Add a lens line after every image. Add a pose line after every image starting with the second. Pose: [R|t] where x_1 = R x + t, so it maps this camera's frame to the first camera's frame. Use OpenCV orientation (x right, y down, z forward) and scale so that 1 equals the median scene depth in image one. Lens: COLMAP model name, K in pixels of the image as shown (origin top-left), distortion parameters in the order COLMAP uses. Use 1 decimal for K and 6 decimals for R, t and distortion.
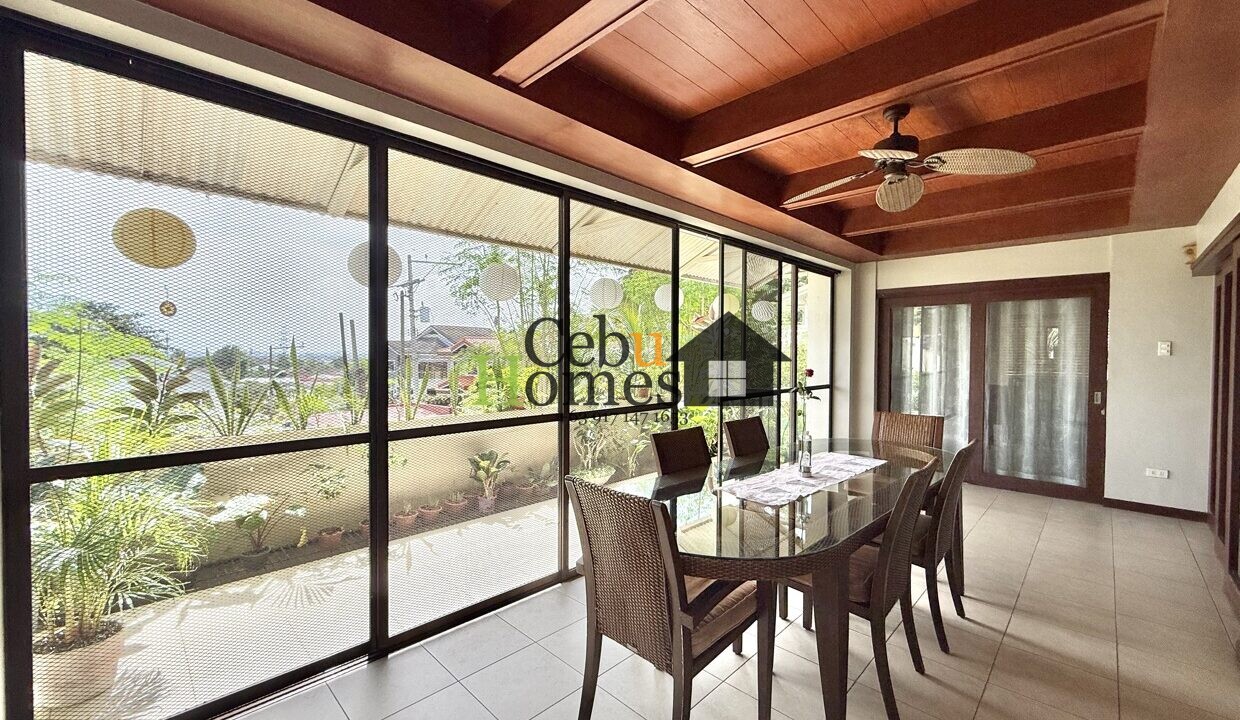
lens RADIAL K [[491.4, 0, 621.4], [0, 491.4, 362.1], [0, 0, 1]] dist [-0.002327, -0.000273]
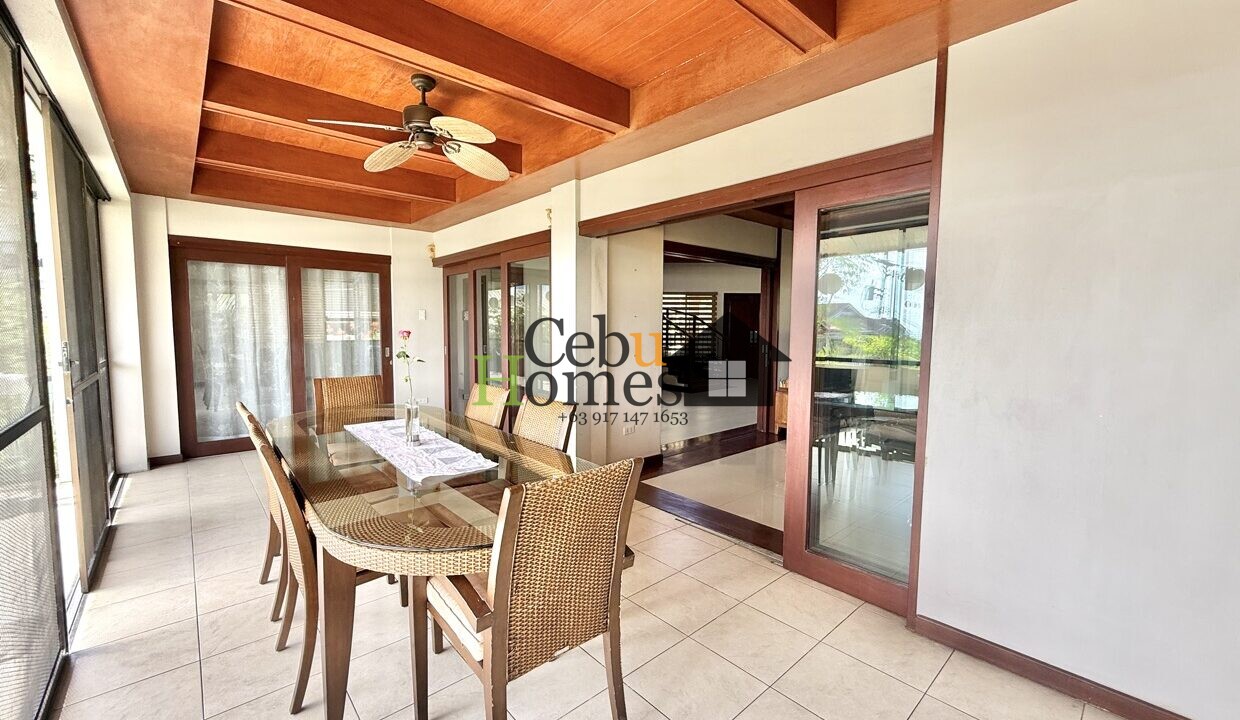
lens RADIAL K [[491.4, 0, 622.2], [0, 491.4, 360.4], [0, 0, 1]] dist [-0.002327, -0.000273]
pose [[0.061391, -0.078199, 0.995046, -0.281299], [0.014684, 0.996889, 0.077437, 0.002289], [-0.998006, 0.009858, 0.062348, 0.295672]]
